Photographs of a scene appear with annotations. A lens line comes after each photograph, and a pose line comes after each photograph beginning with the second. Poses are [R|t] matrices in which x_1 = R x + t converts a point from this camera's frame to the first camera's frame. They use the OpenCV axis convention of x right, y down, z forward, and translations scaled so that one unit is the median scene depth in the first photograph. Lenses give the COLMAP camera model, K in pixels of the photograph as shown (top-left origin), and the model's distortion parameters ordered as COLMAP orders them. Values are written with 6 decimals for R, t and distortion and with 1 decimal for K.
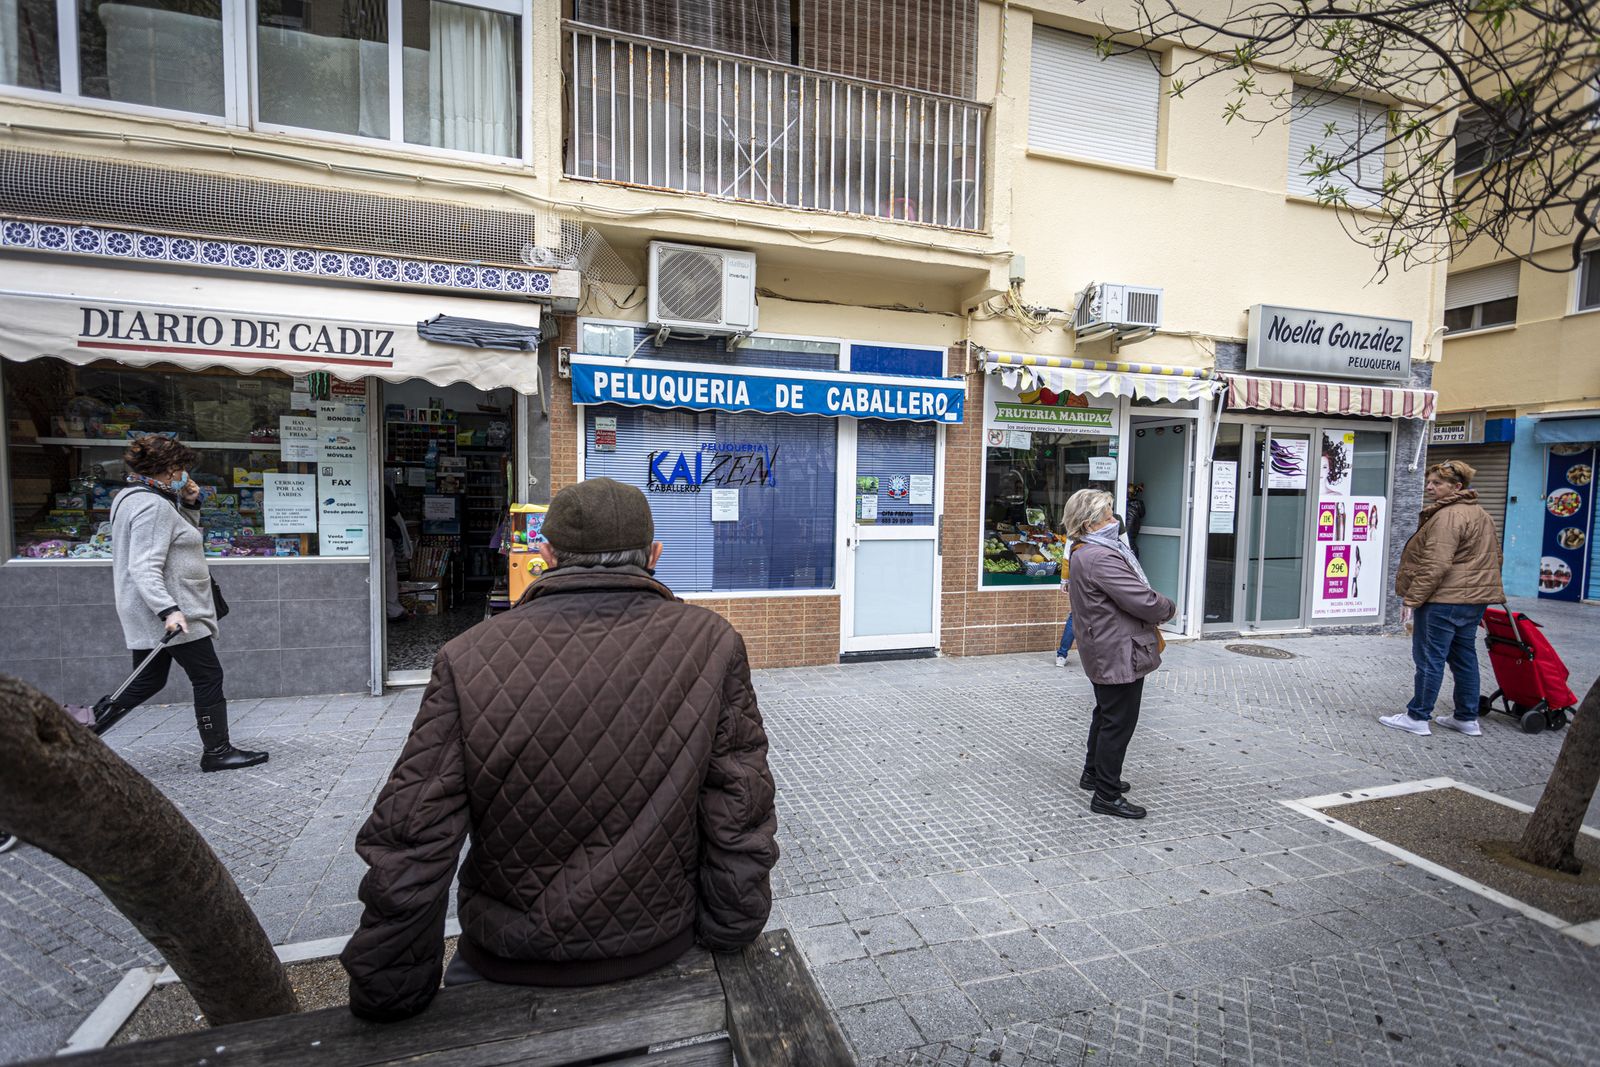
lens RADIAL K [[742.2, 0, 800.1], [0, 742.2, 533.3], [0, 0, 1]] dist [0.006320, 0.000815]
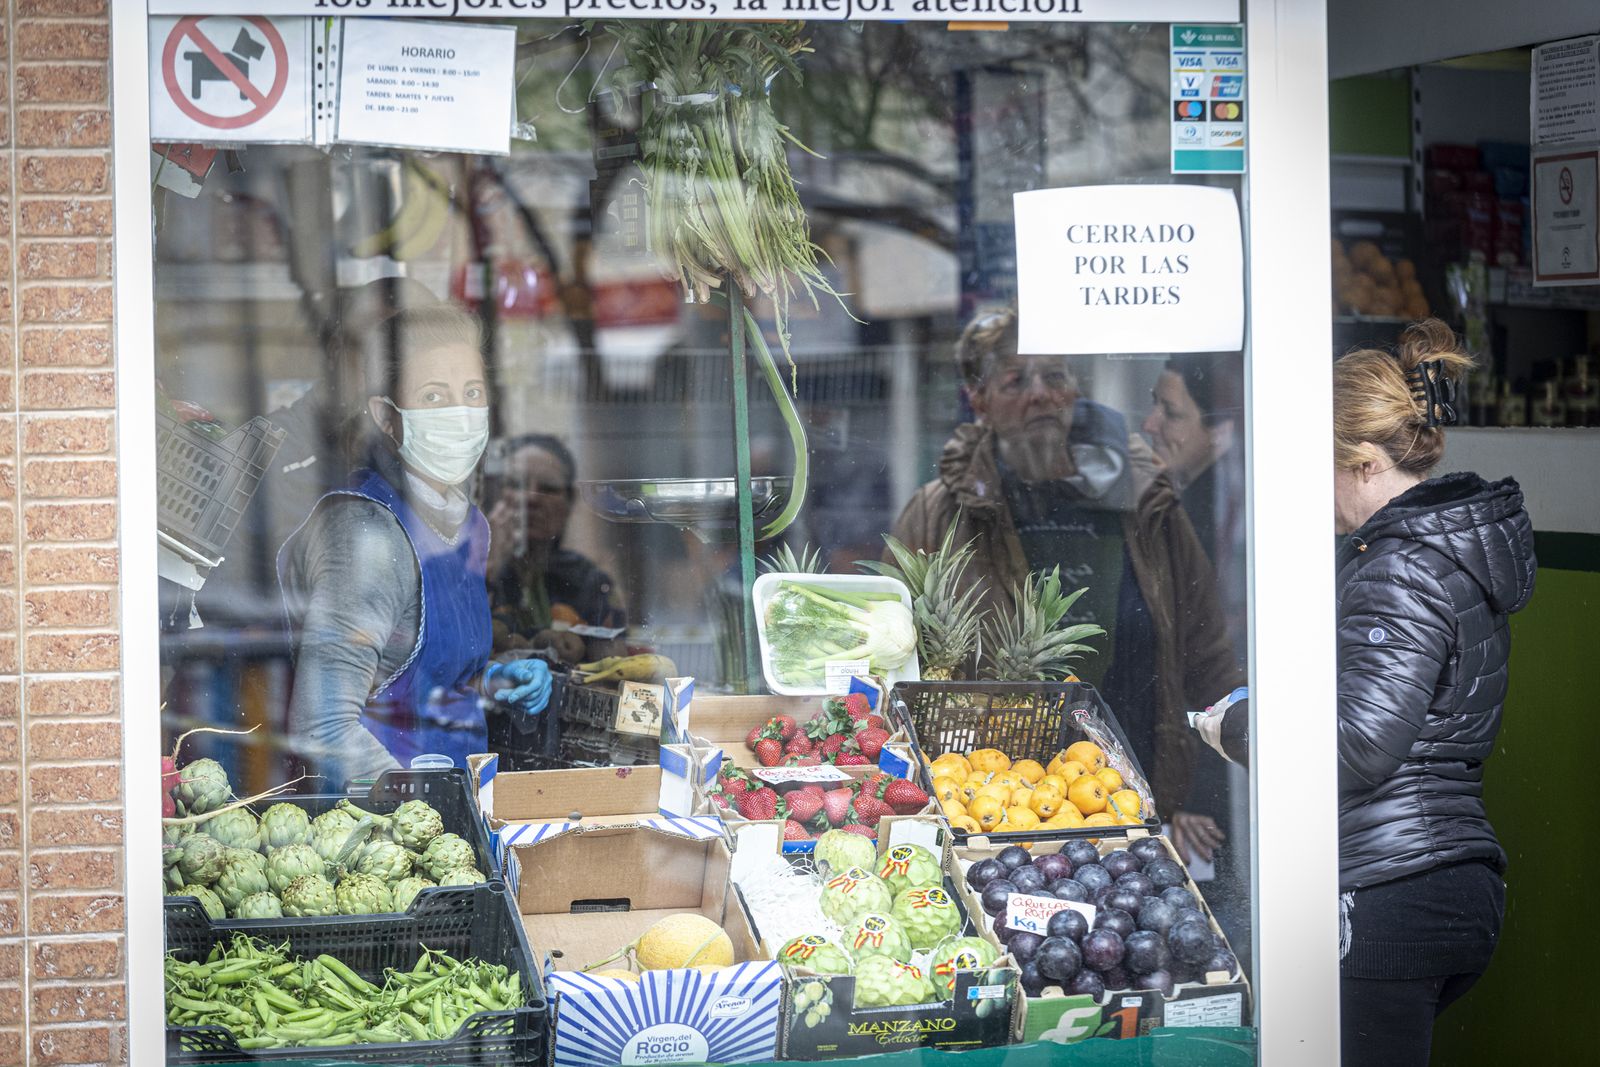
lens RADIAL K [[742.2, 0, 800.1], [0, 742.2, 538.7], [0, 0, 1]] dist [0.006320, 0.000815]
pose [[0.969388, -0.024325, -0.244327, 0.397459], [0.007121, 0.997447, -0.071053, -0.032073], [0.245432, 0.067138, 0.967086, 0.892768]]
